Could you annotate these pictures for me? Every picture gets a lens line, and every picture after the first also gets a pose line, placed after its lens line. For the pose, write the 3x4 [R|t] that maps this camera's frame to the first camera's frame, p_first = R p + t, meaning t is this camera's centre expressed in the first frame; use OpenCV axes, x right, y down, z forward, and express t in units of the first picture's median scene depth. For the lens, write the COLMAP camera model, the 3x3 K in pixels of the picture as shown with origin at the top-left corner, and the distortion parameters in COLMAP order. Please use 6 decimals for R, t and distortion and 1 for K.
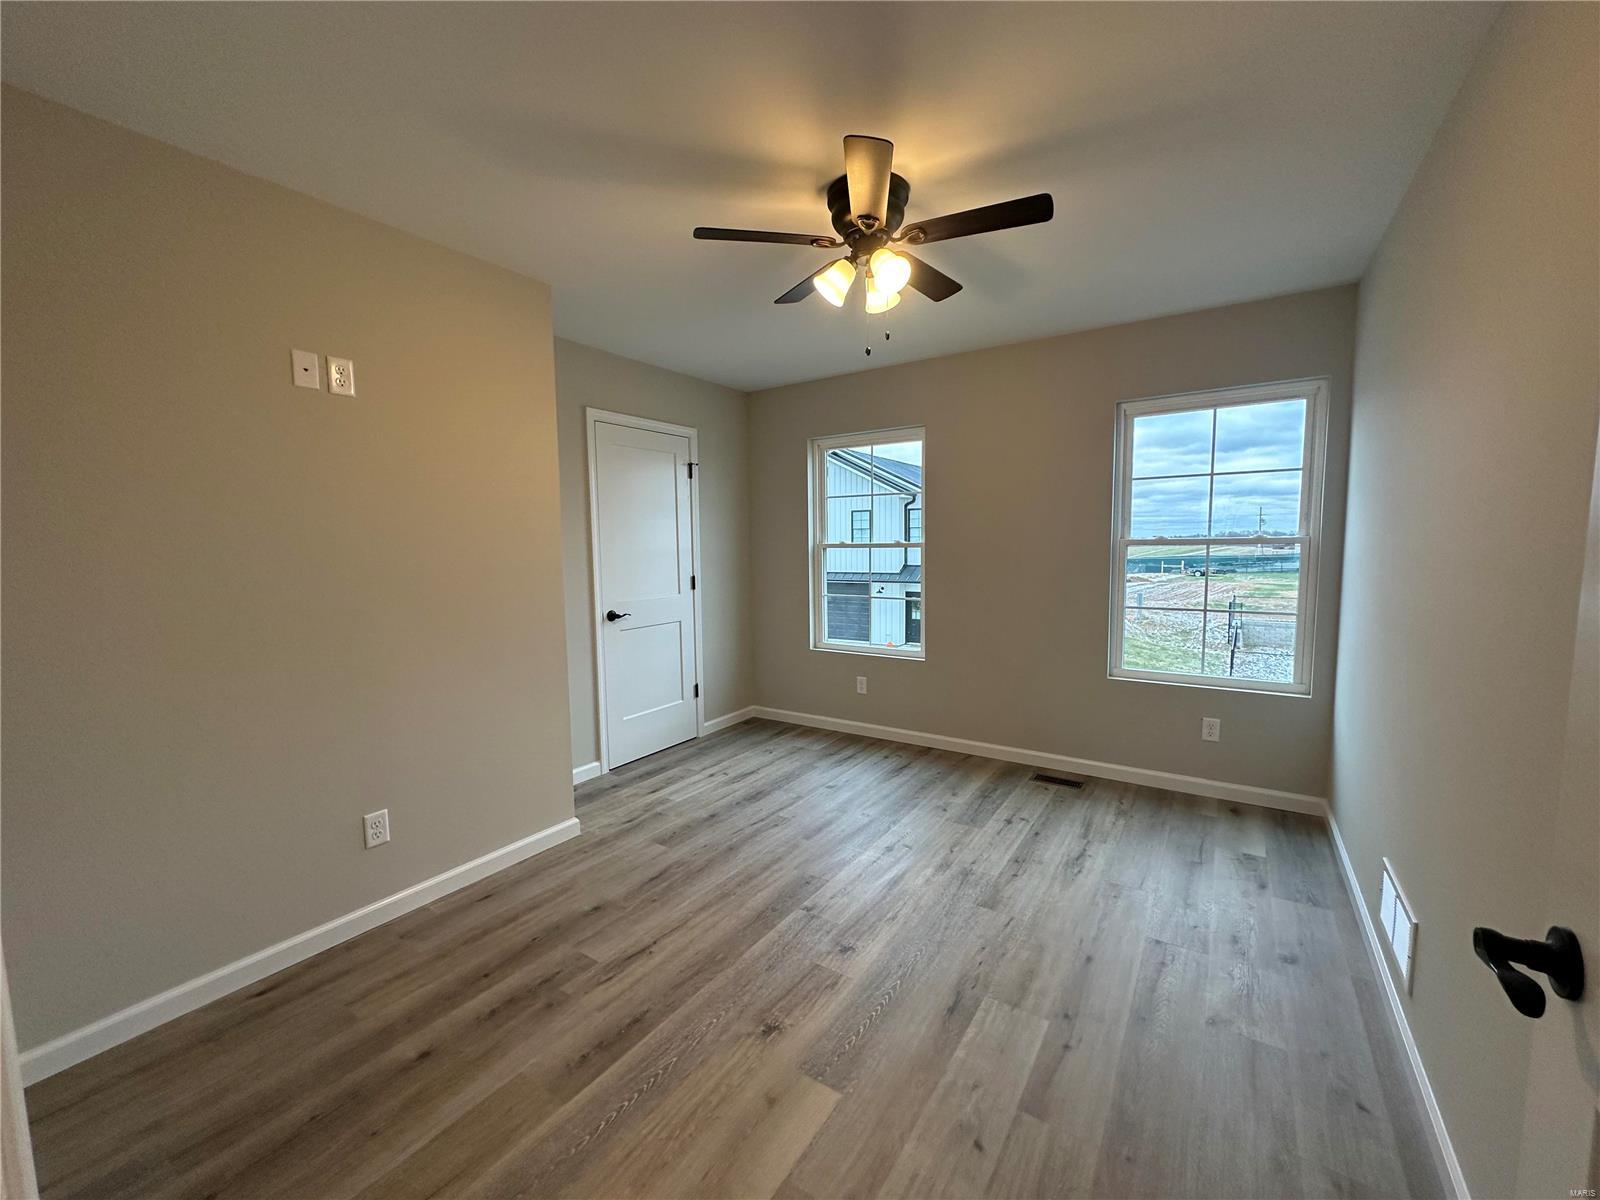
lens RADIAL K [[638.3, 0, 800.0], [0, 638.3, 600.0], [0, 0, 1]] dist [-0.002639, 0.000559]
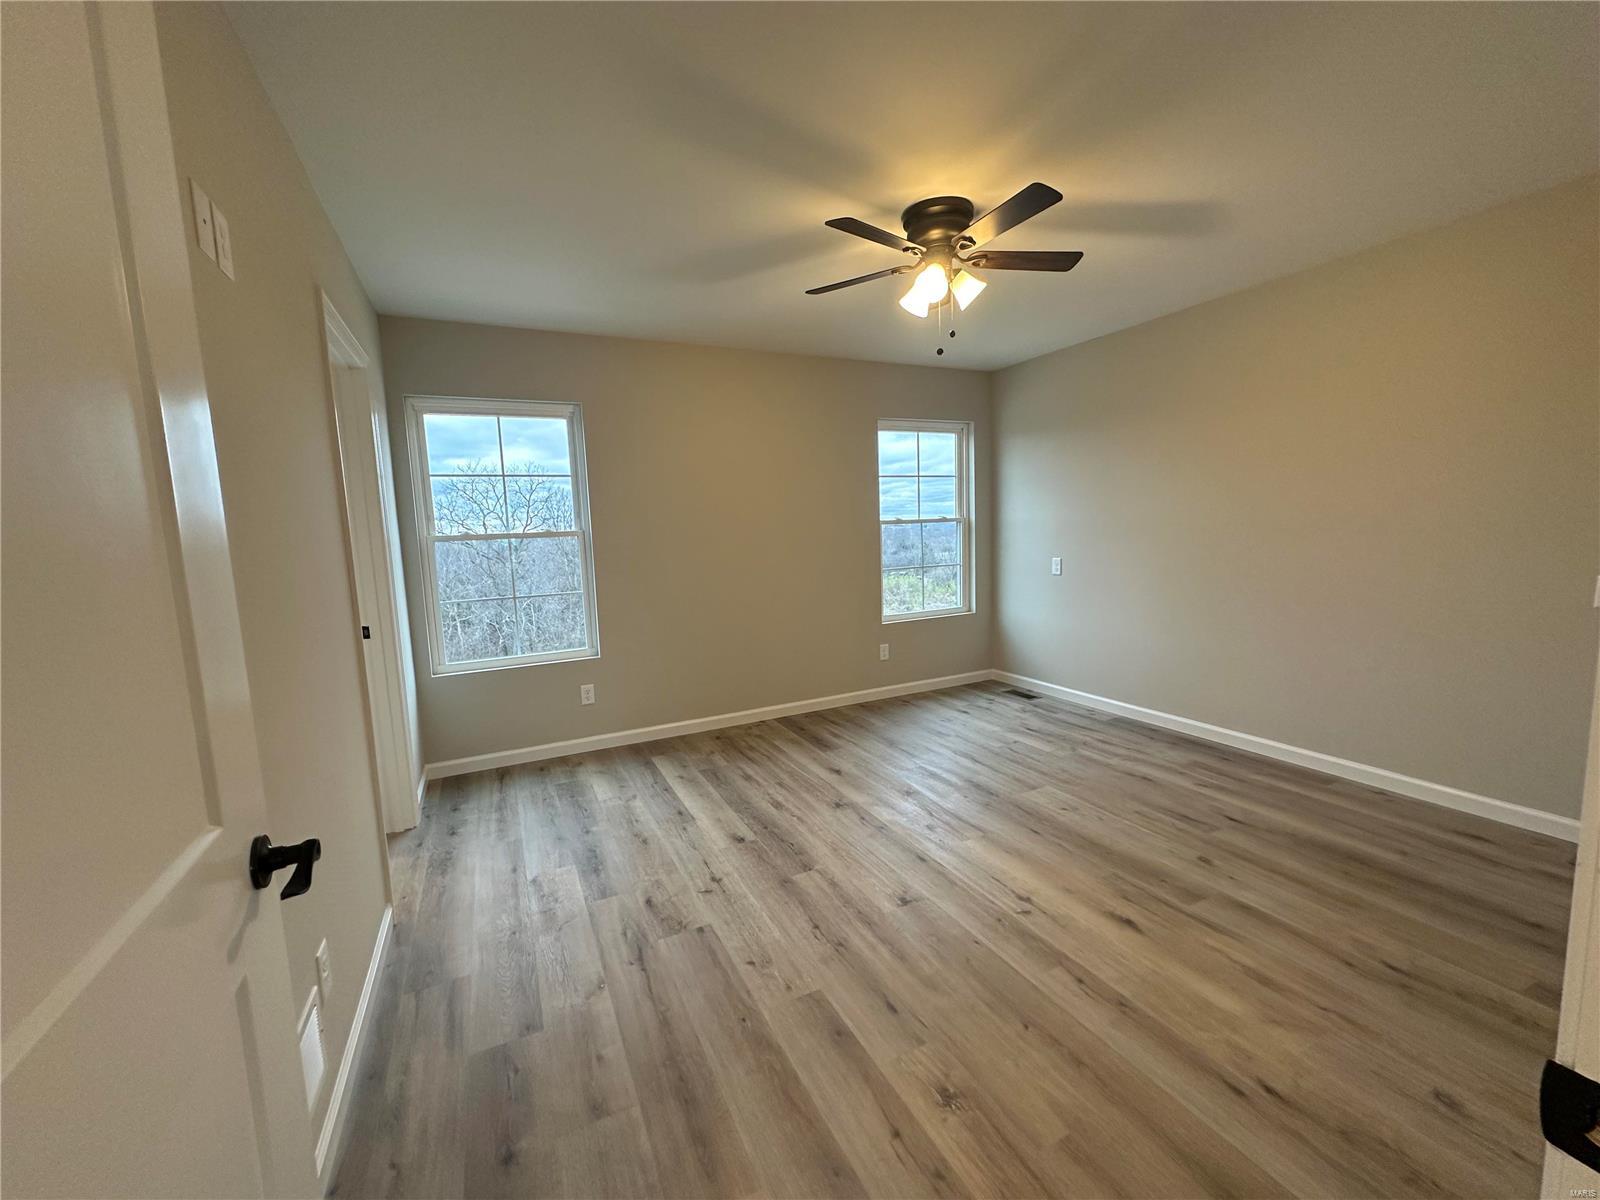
lens RADIAL K [[626.3, 0, 774.1], [0, 626.3, 596.7], [0, 0, 1]] dist [-0.000378, 0.000105]
pose [[0.523932, -0.105378, 0.845216, -0.763405], [0.105693, 0.992691, 0.058248, -0.036234], [-0.845177, 0.058815, 0.531241, 0.497996]]
